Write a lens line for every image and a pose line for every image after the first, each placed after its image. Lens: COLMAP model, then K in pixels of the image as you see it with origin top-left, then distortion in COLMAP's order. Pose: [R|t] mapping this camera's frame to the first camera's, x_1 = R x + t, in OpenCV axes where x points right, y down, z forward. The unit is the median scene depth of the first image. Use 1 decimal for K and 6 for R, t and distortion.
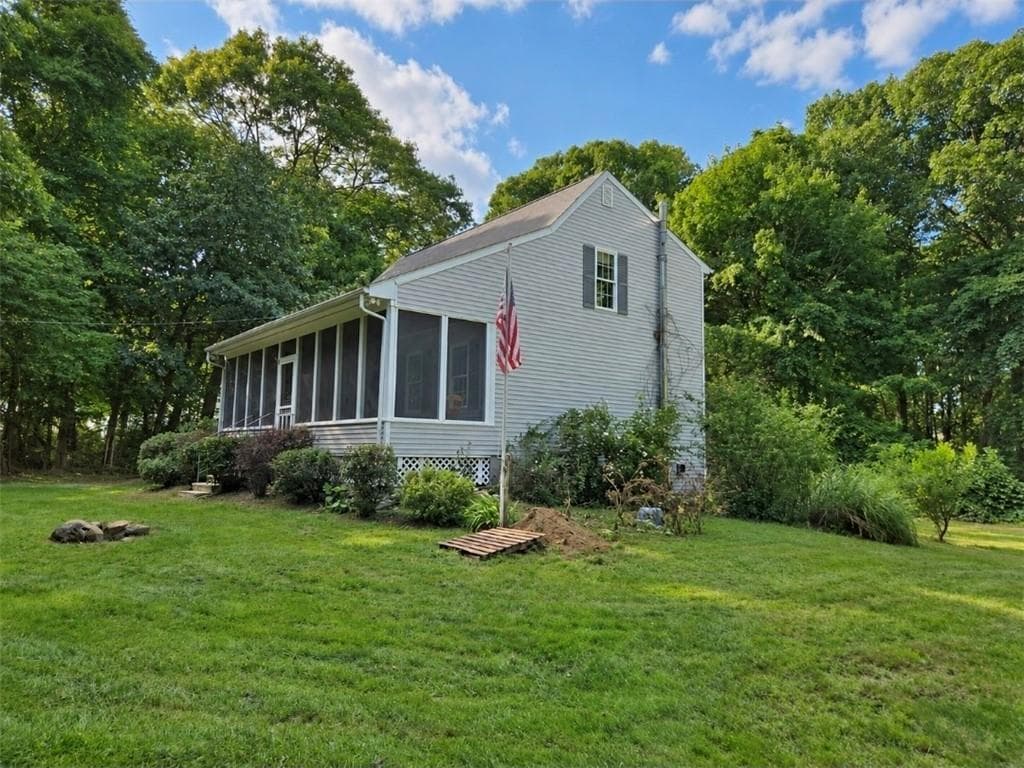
lens RADIAL K [[665.4, 0, 500.1], [0, 665.4, 372.9], [0, 0, 1]] dist [0.035169, -0.049579]
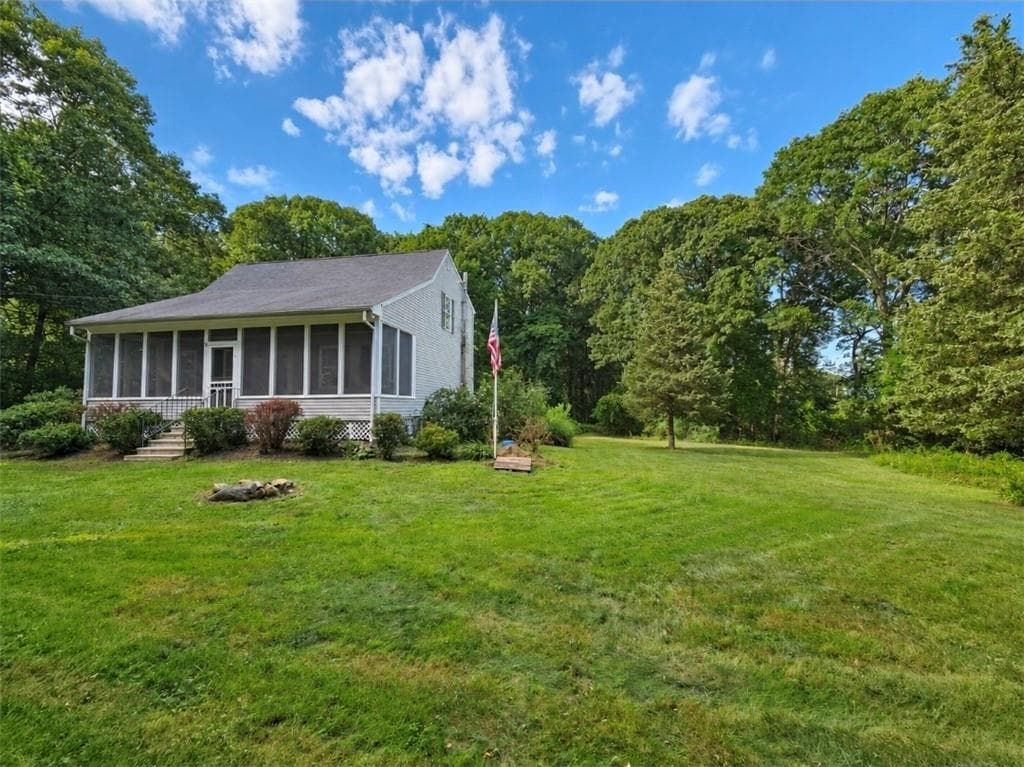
lens RADIAL K [[417.0, 0, 517.1], [0, 417.0, 390.6], [0, 0, 1]] dist [0.000373, -0.003992]
pose [[0.730443, 0.005524, 0.682951, -0.544602], [-0.059523, 0.996677, 0.055600, -0.011976], [-0.680375, -0.081264, 0.728345, 0.087740]]
